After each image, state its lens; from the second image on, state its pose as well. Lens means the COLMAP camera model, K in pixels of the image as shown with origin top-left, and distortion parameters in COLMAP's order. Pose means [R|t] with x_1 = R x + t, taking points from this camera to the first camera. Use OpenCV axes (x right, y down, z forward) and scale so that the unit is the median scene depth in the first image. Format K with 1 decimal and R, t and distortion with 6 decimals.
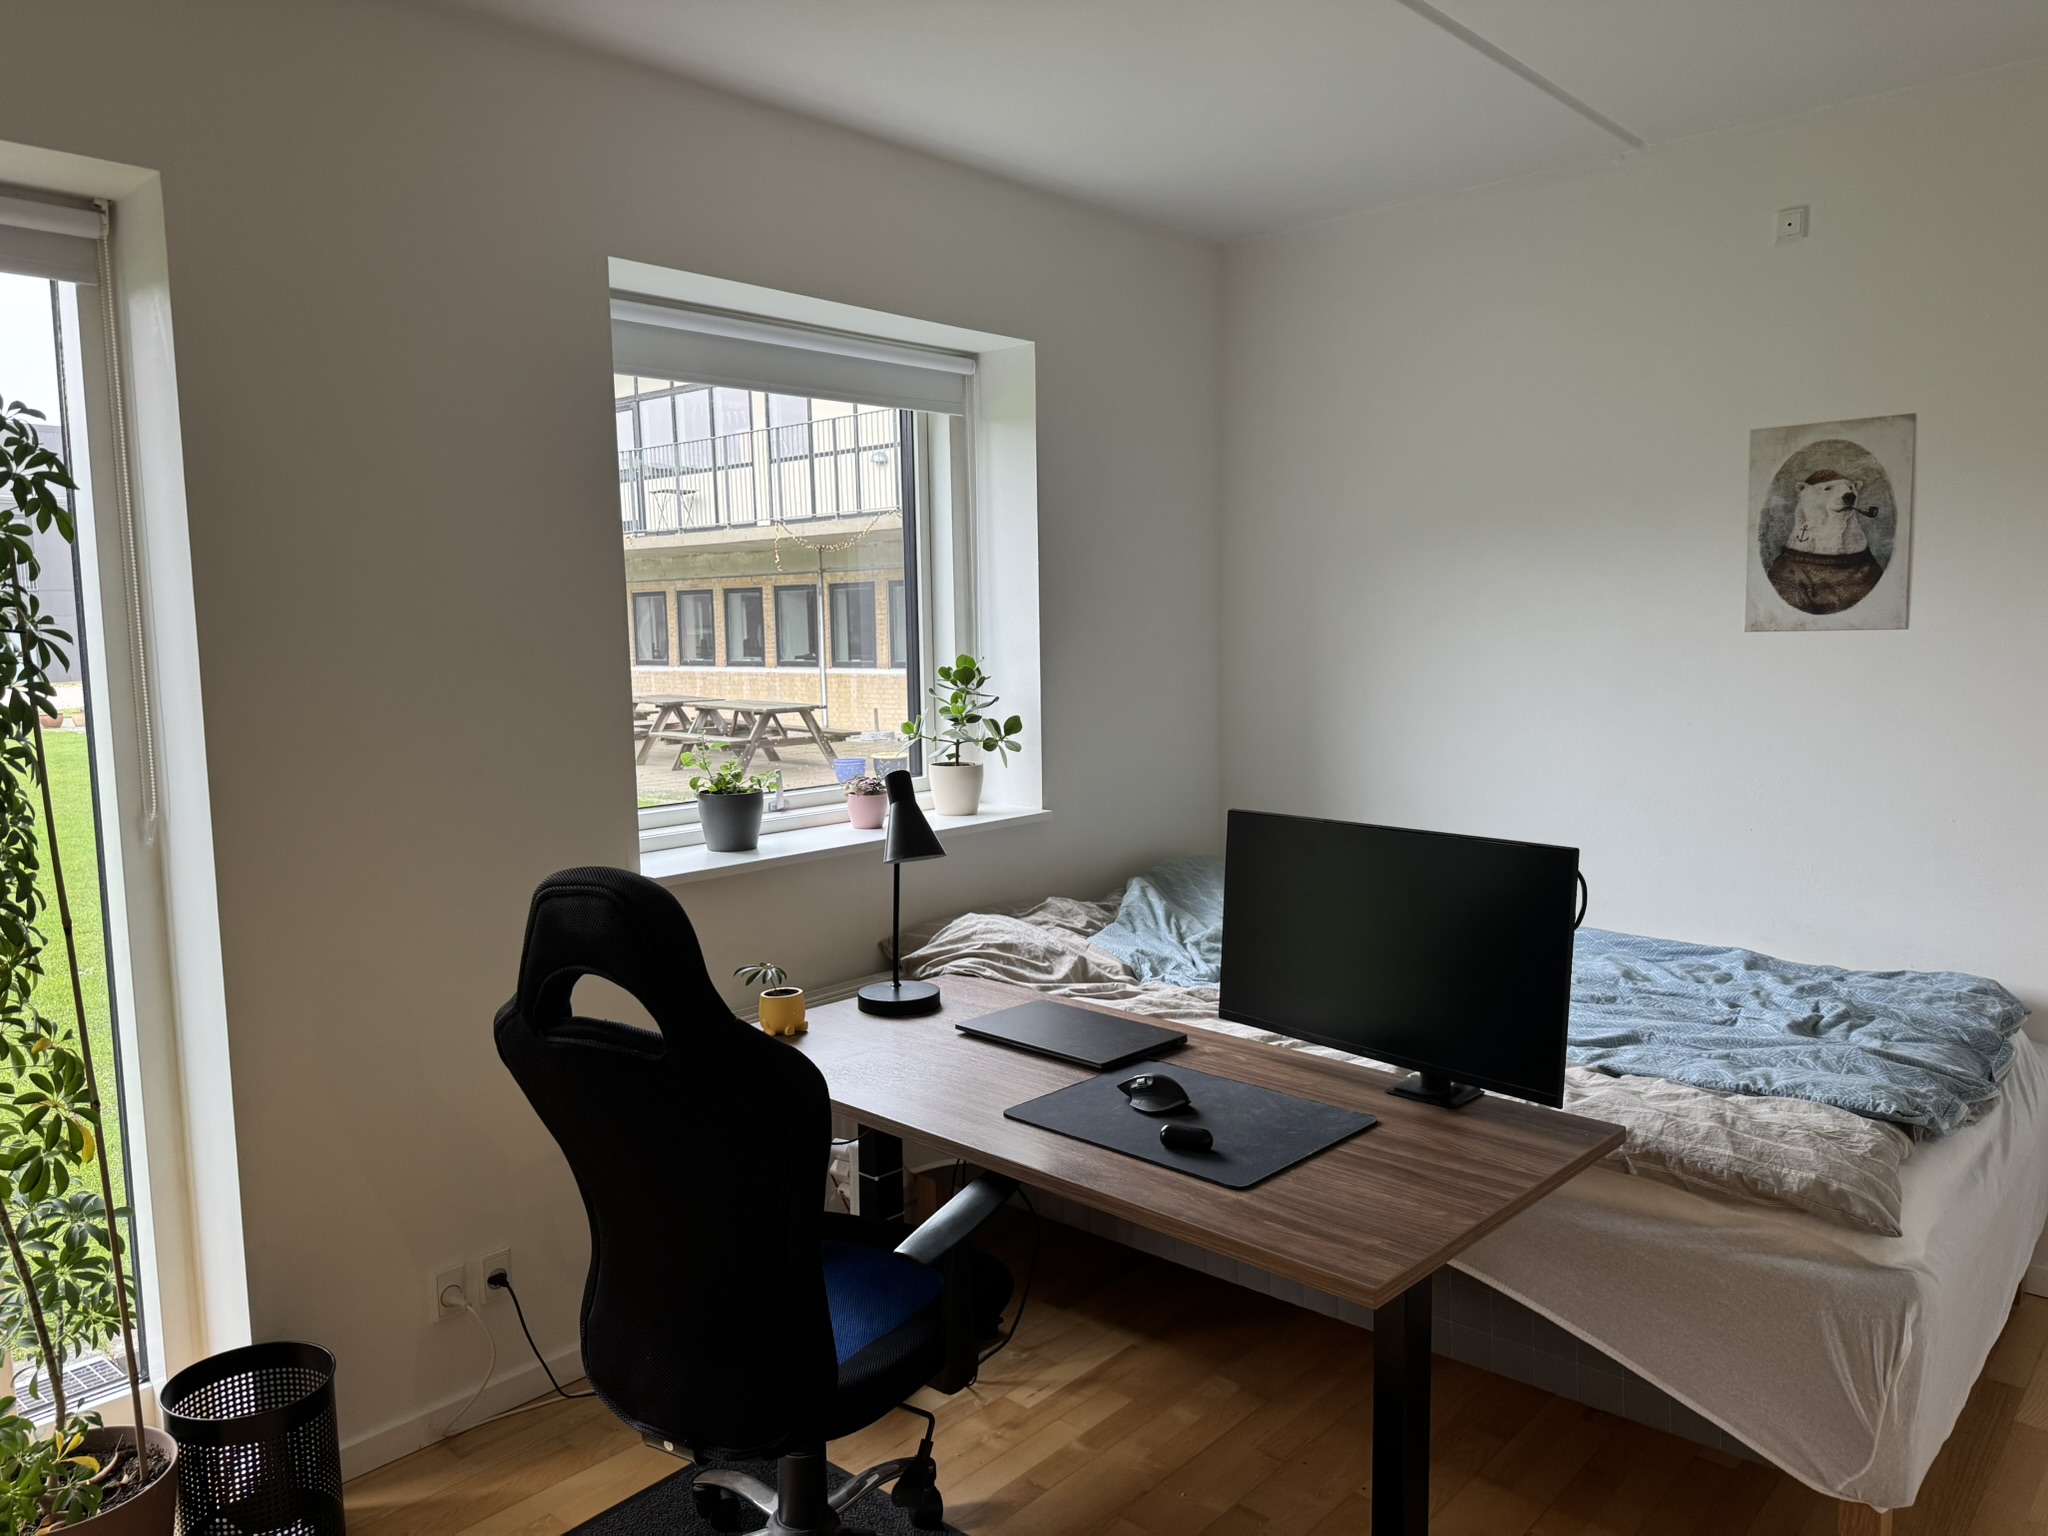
lens RADIAL K [[1442.6, 0, 1018.0], [0, 1442.6, 775.2], [0, 0, 1]] dist [0.095787, -0.120183]
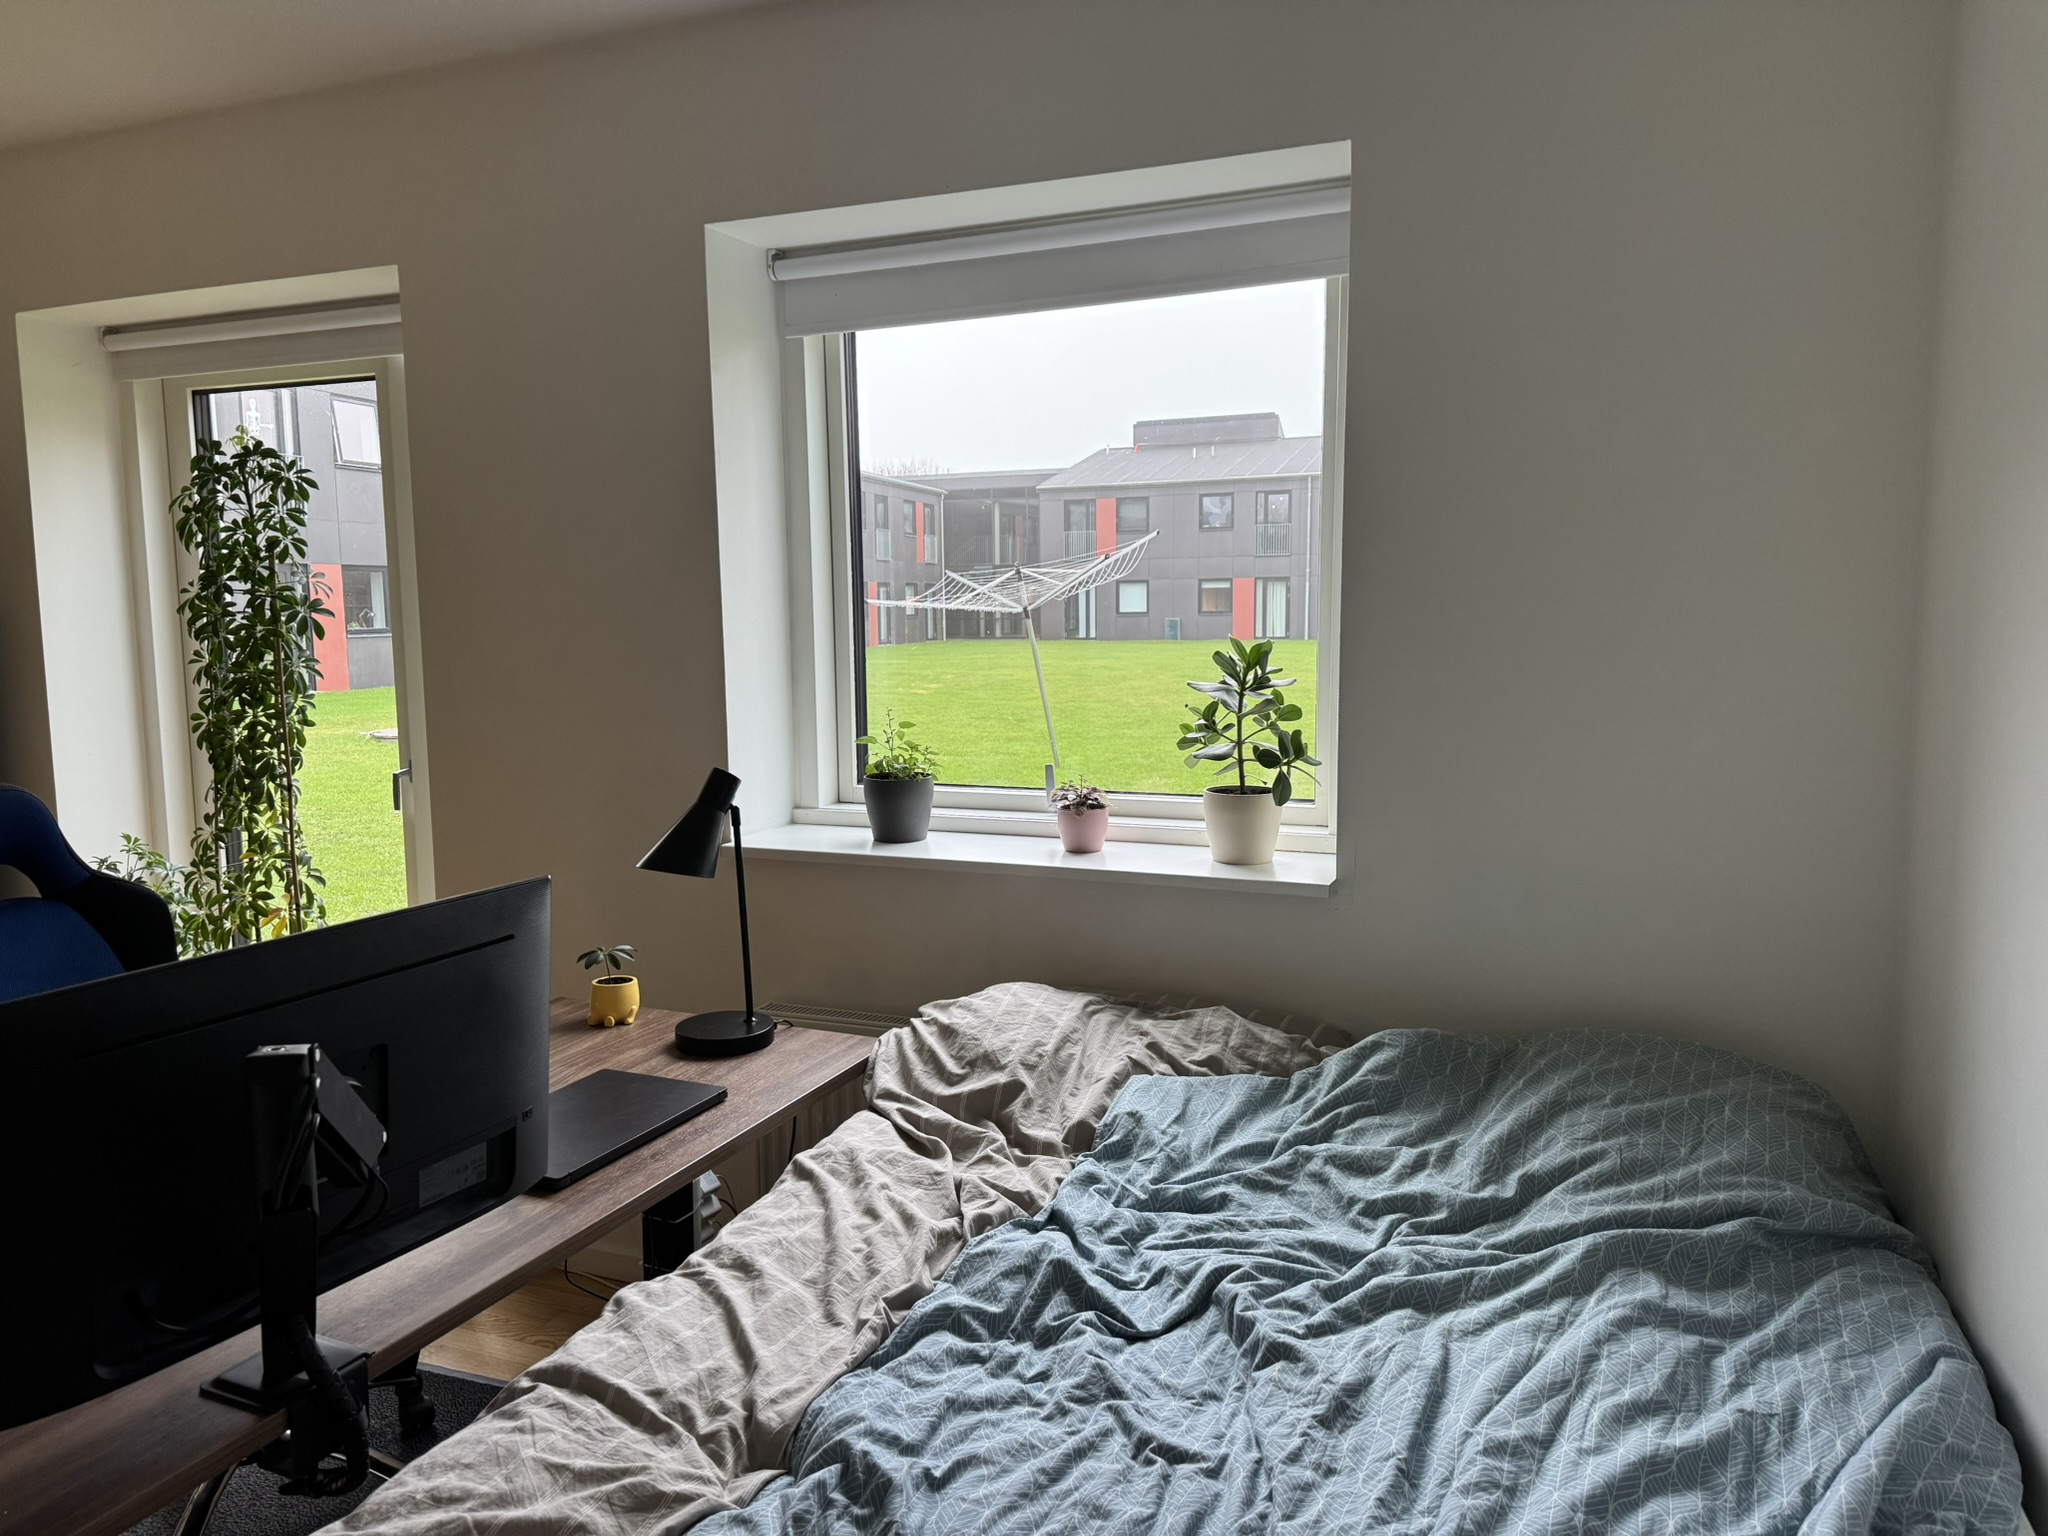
lens RADIAL K [[1427.7, 0, 1019.4], [0, 1427.7, 772.4], [0, 0, 1]] dist [0.100865, -0.113060]
pose [[0.361375, 0.120162, -0.924645, 0.770541], [-0.093972, 0.991306, 0.092098, -0.093981], [0.927673, 0.053609, 0.369525, 0.893435]]
